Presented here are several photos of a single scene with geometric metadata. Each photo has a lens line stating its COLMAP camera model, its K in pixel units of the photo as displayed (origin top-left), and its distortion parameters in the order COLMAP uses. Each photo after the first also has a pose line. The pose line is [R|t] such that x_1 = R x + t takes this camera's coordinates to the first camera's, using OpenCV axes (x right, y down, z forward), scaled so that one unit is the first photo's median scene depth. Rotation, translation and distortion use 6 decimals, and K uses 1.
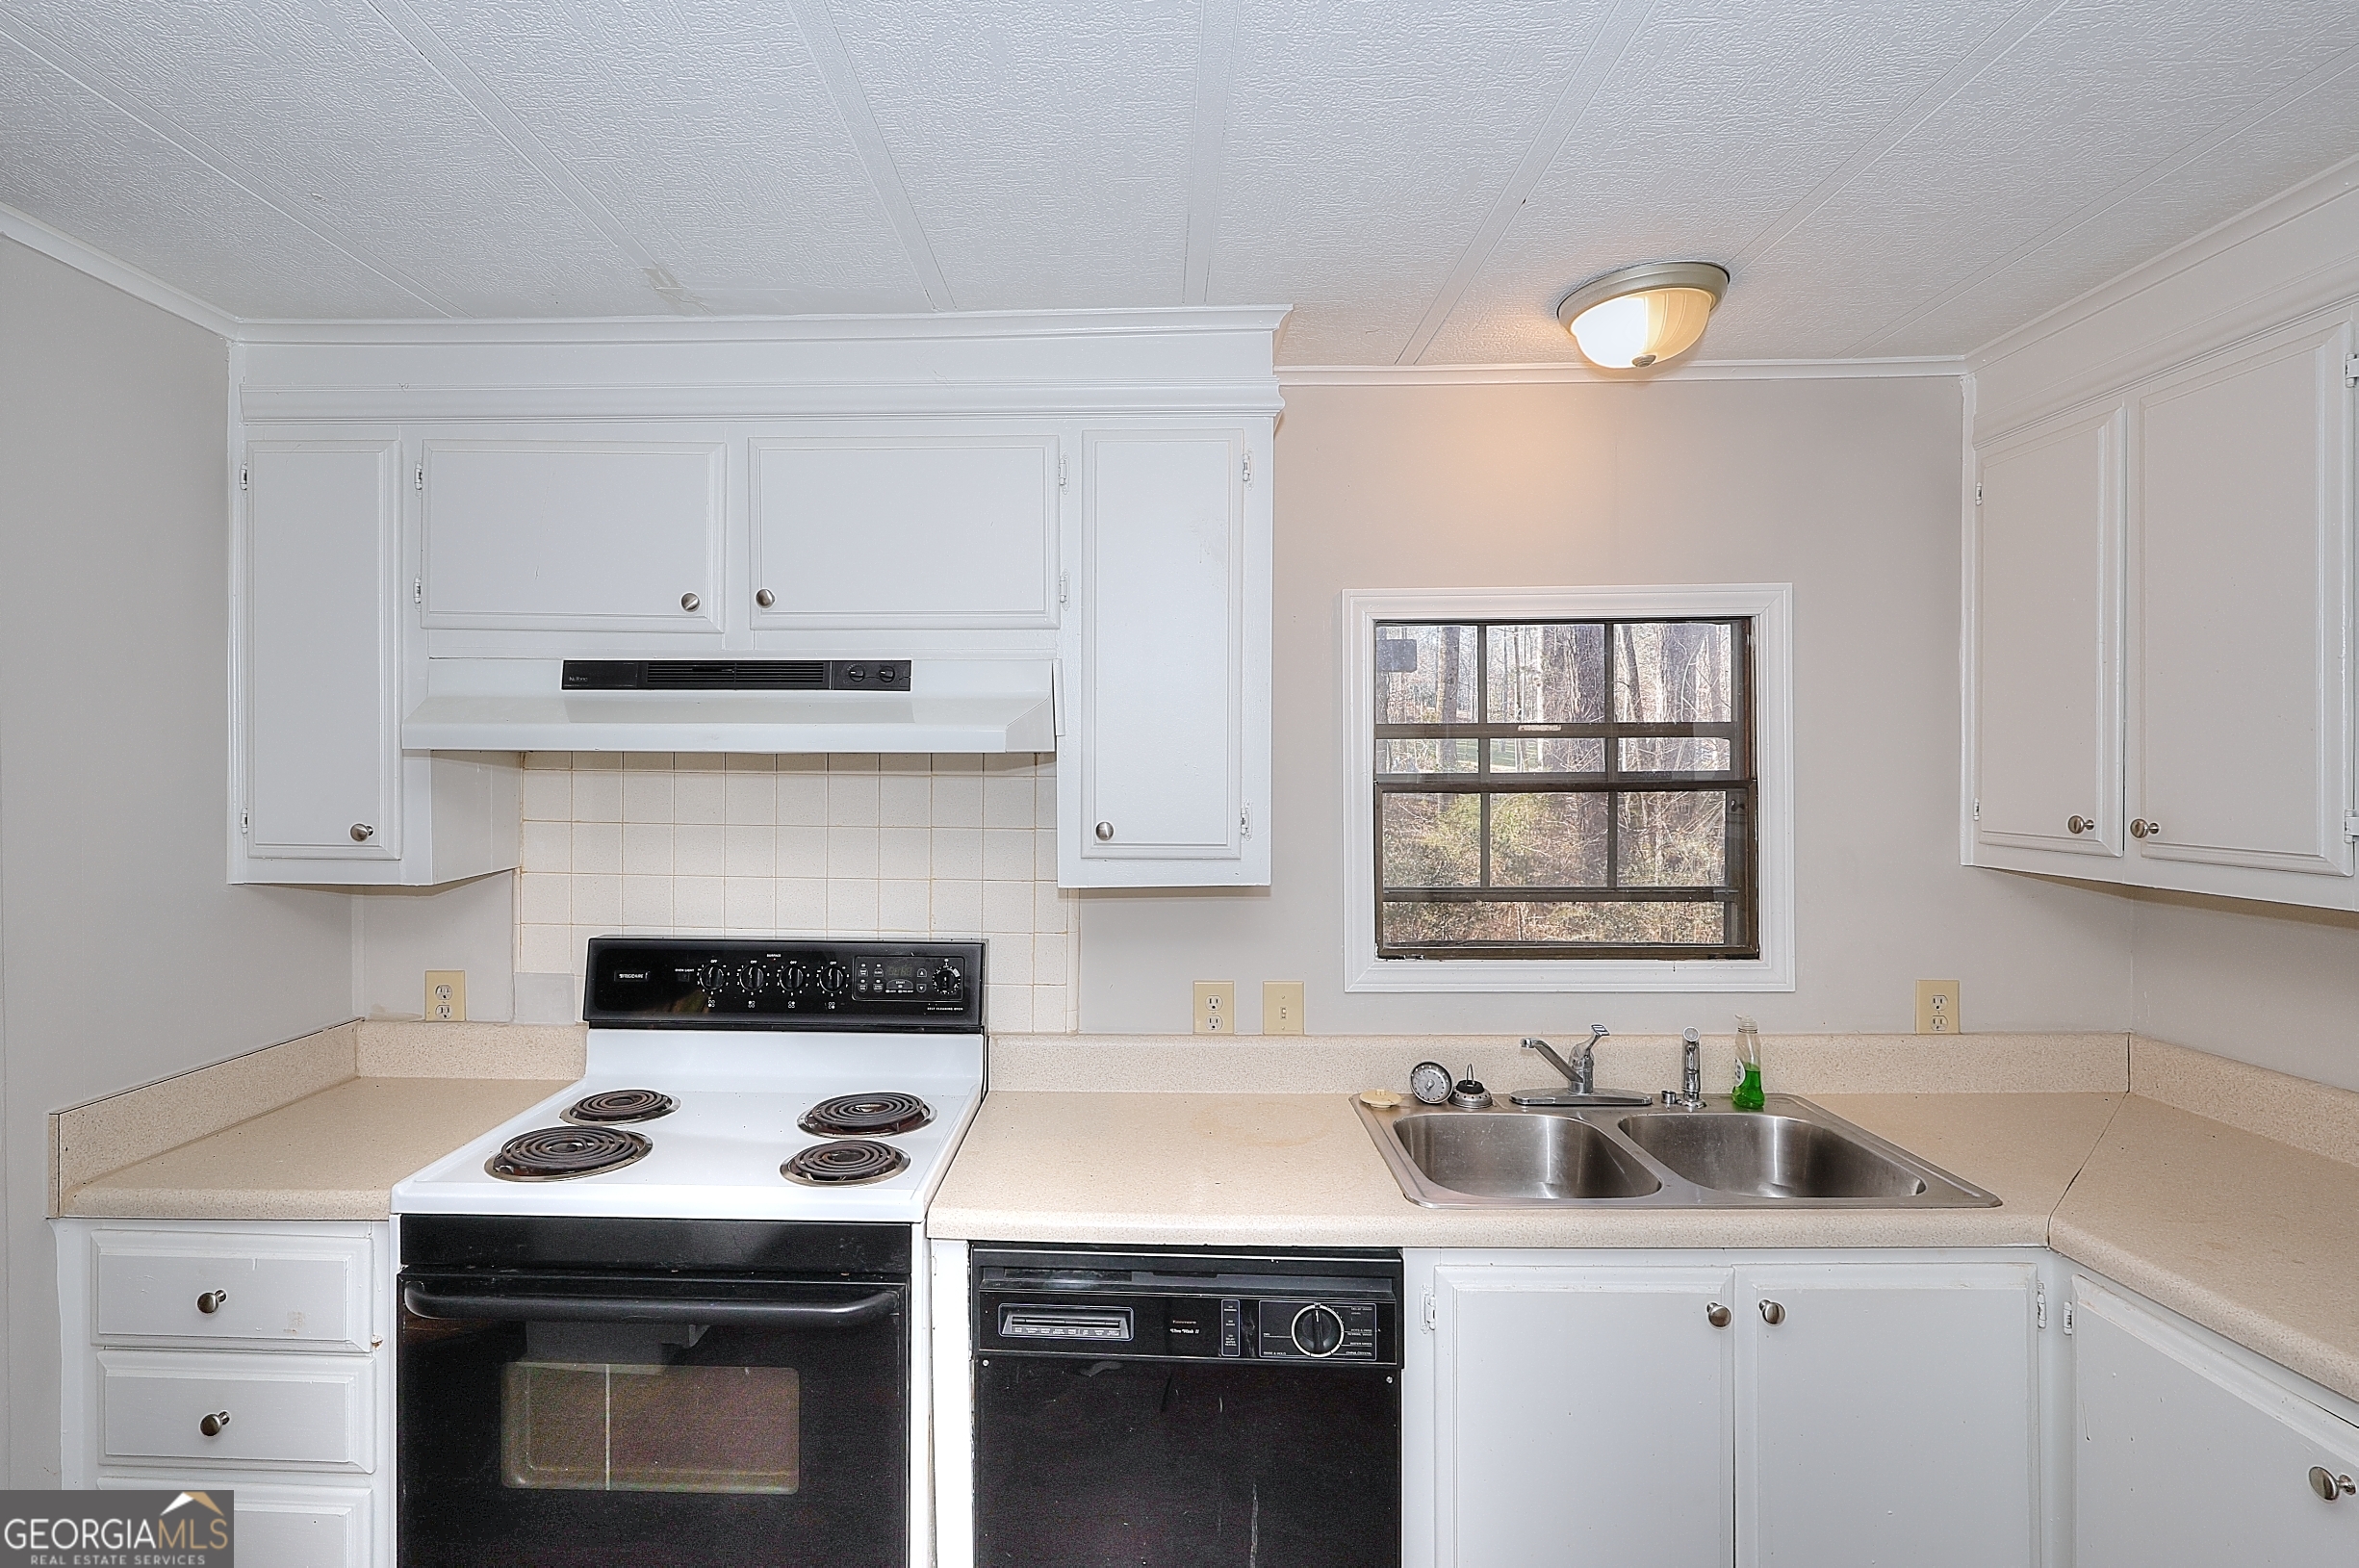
lens RADIAL K [[1115.1, 0, 1179.4], [0, 1115.1, 782.0], [0, 0, 1]] dist [0.002672, 0.000210]
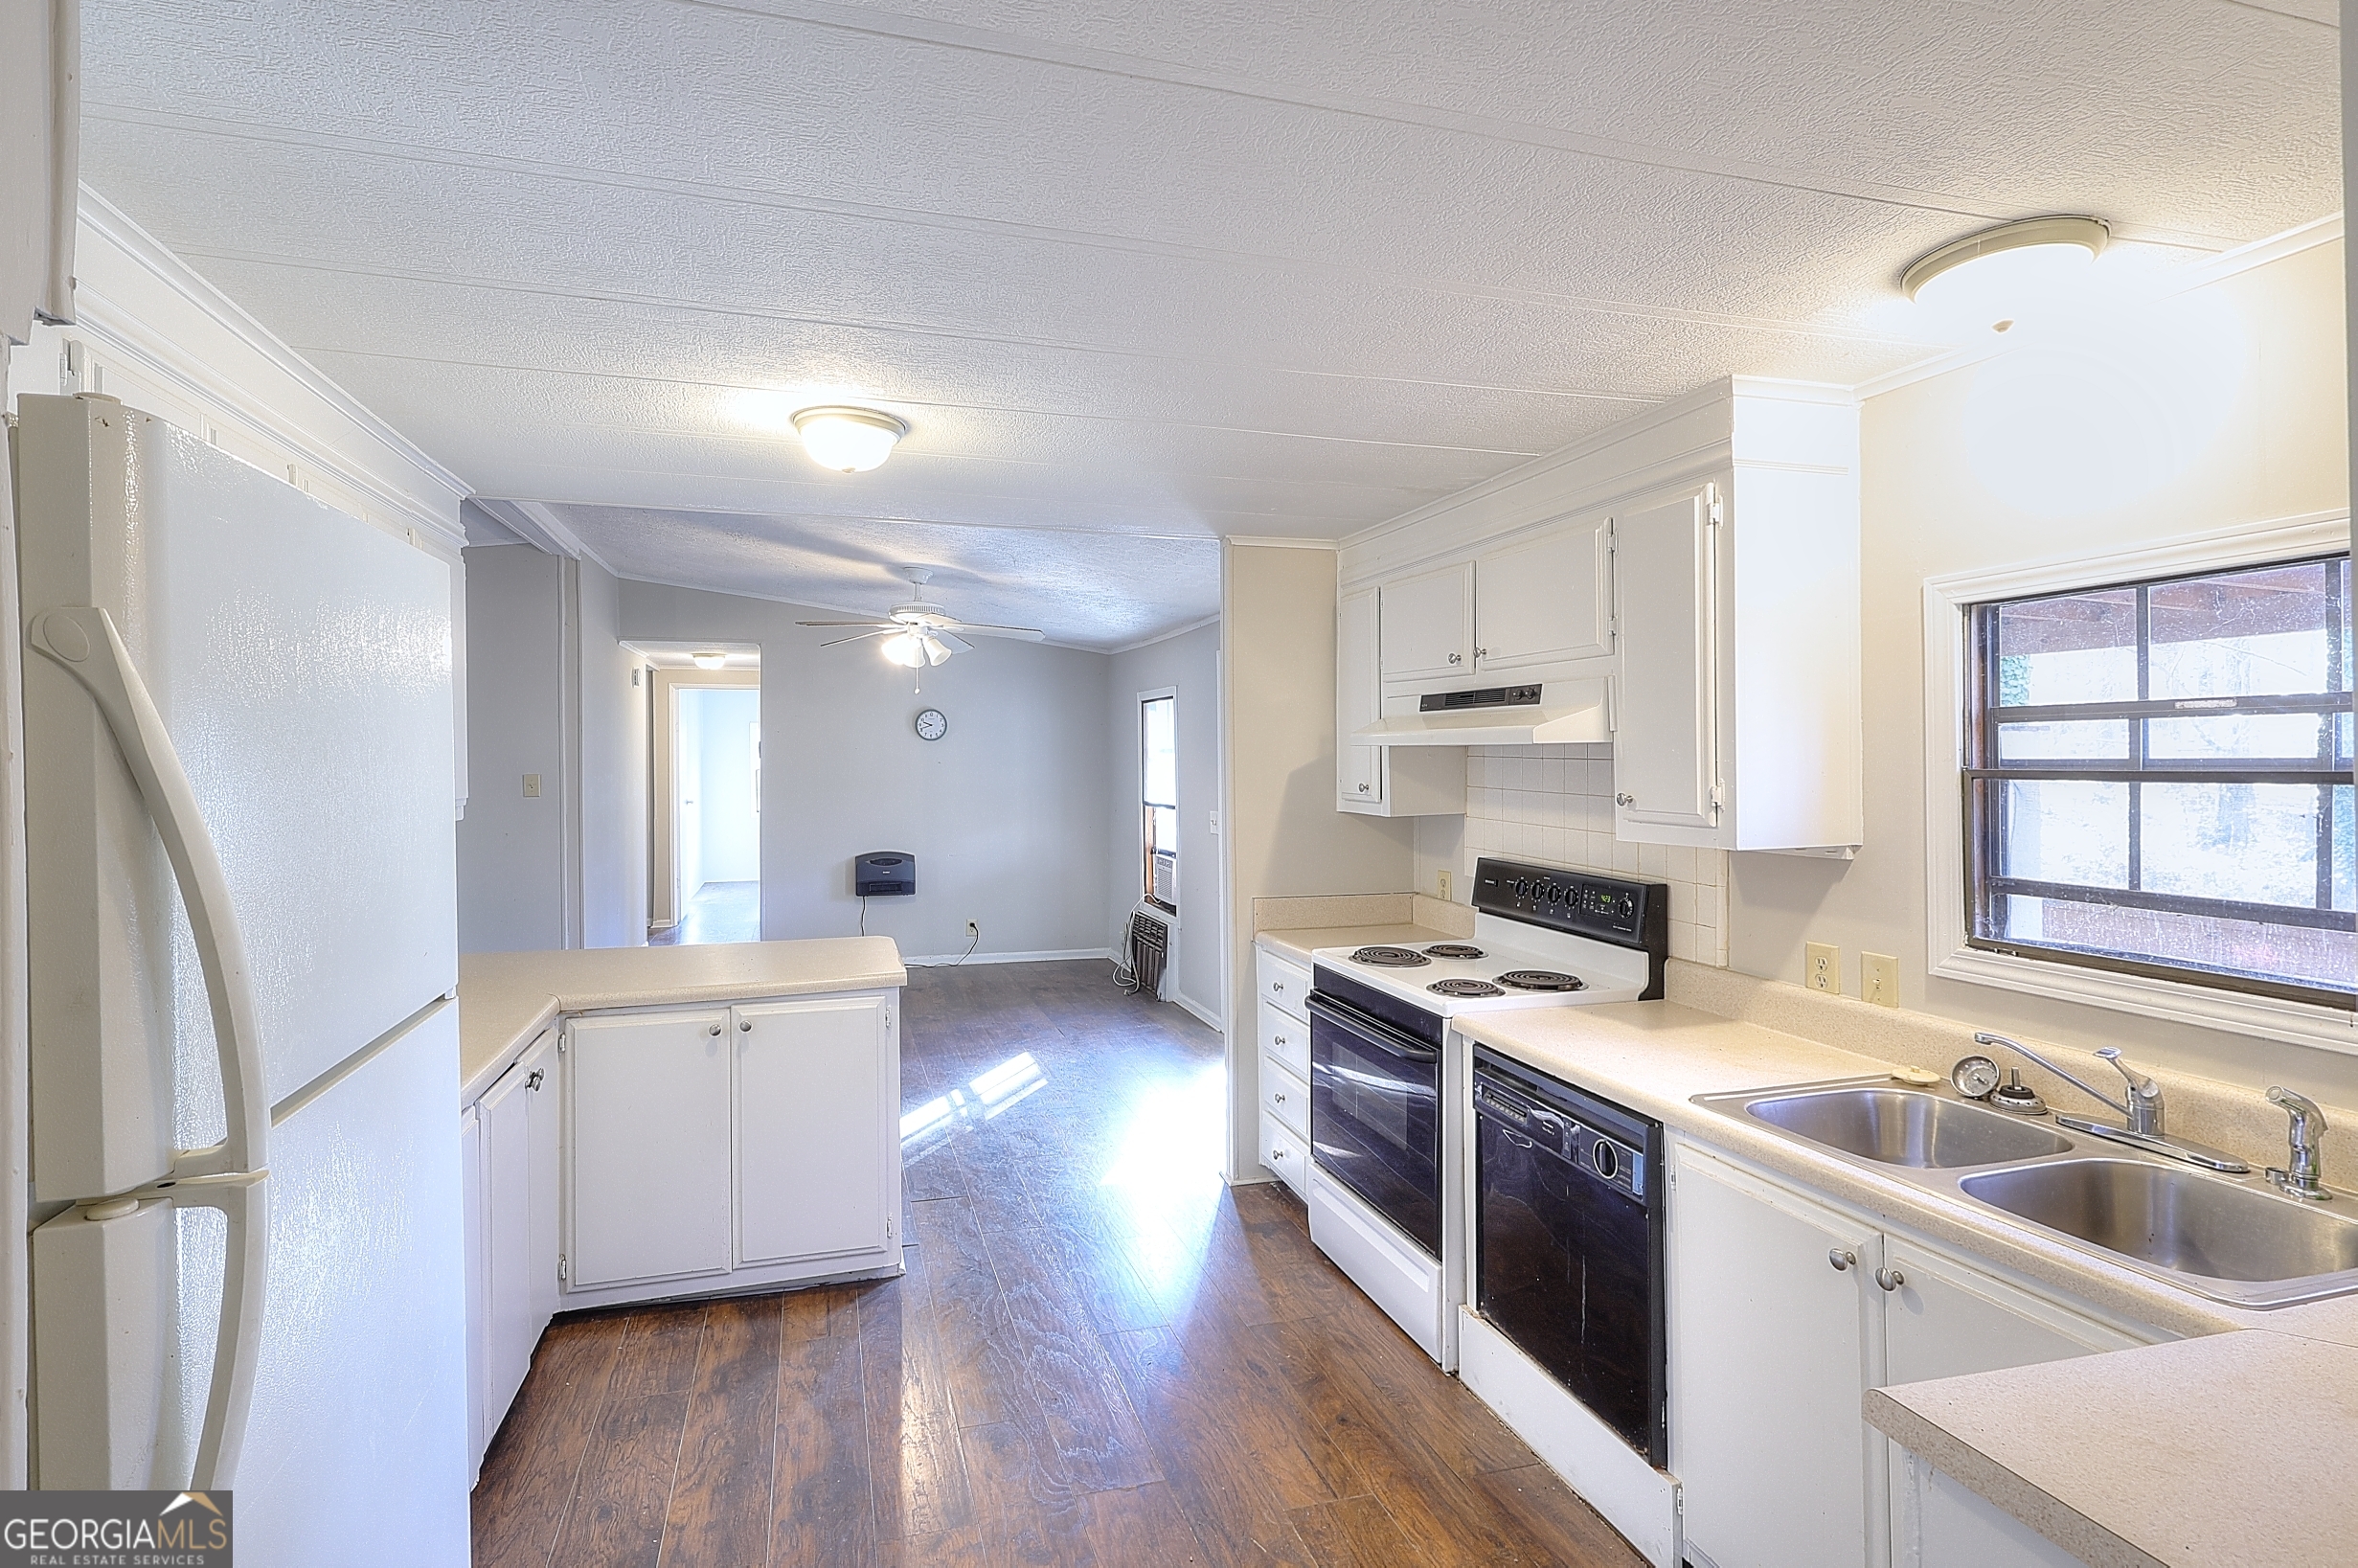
lens RADIAL K [[1092.3, 0, 1177.3], [0, 1092.3, 764.8], [0, 0, 1]] dist [-0.007697, 0.002641]
pose [[0.350382, 0.008258, -0.936571, 0.849232], [-0.005150, 0.999963, 0.006891, -0.005527], [0.936593, 0.002409, 0.350411, 0.012883]]
